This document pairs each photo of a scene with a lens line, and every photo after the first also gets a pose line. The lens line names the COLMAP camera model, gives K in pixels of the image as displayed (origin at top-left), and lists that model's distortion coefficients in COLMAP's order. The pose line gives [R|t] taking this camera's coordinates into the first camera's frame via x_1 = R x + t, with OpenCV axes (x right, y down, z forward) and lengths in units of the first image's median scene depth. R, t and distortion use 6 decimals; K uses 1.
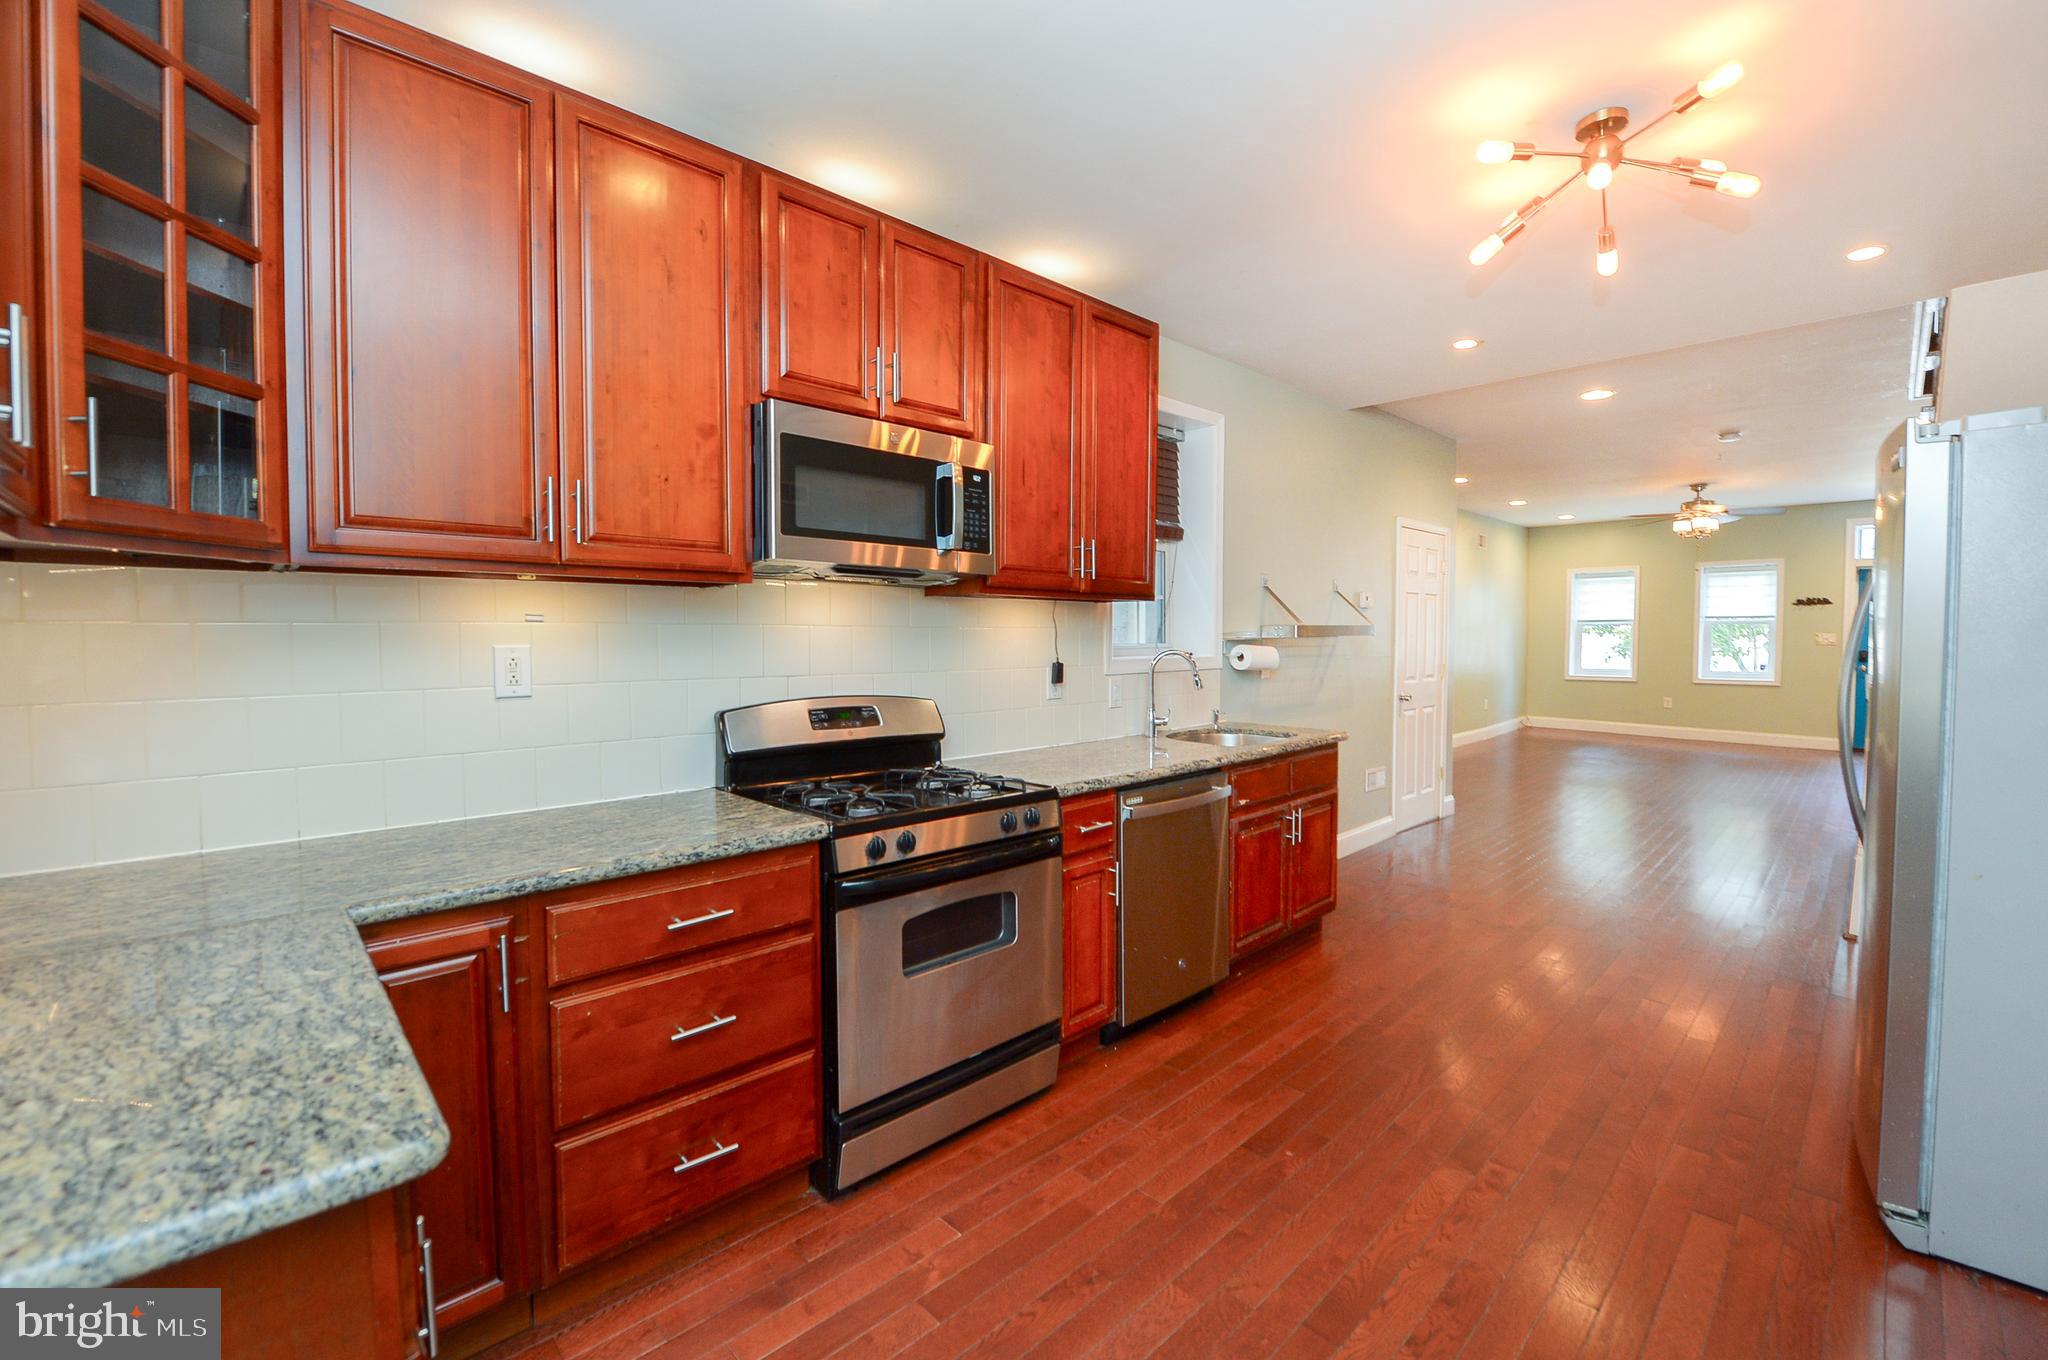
lens RADIAL K [[851.6, 0, 1028.4], [0, 851.6, 662.5], [0, 0, 1]] dist [-0.017077, -0.000222]
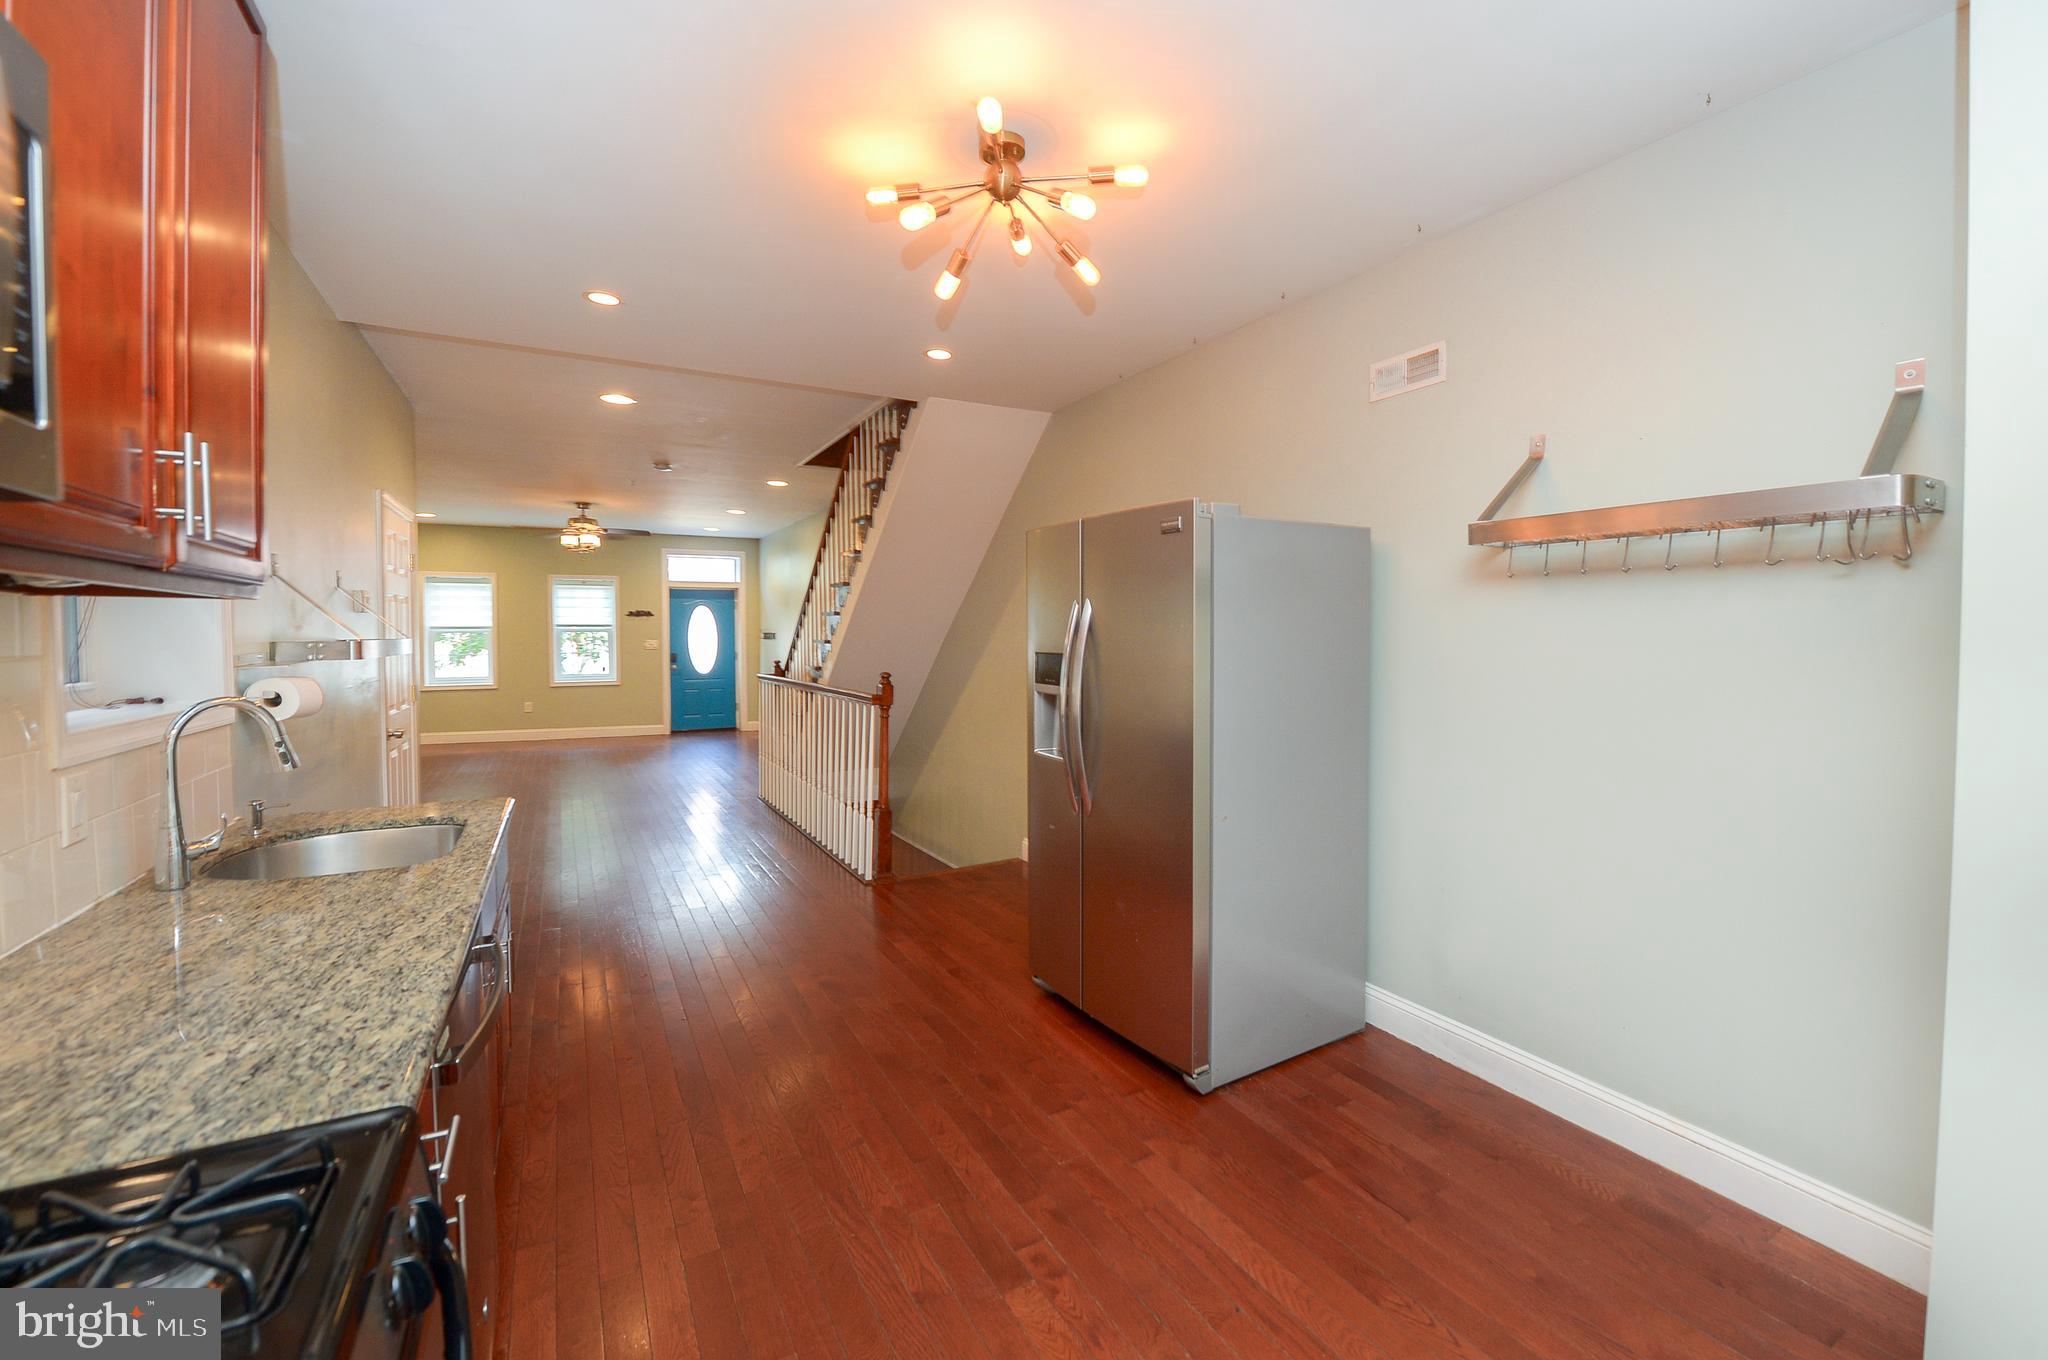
lens RADIAL K [[817.7, 0, 1023.1], [0, 817.7, 657.6], [0, 0, 1]] dist [-0.000554, -0.000150]
pose [[0.268163, -0.026541, 0.963008, -0.137000], [0.034885, 0.999232, 0.017826, -0.026702], [-0.962742, 0.028814, 0.268883, 0.378838]]
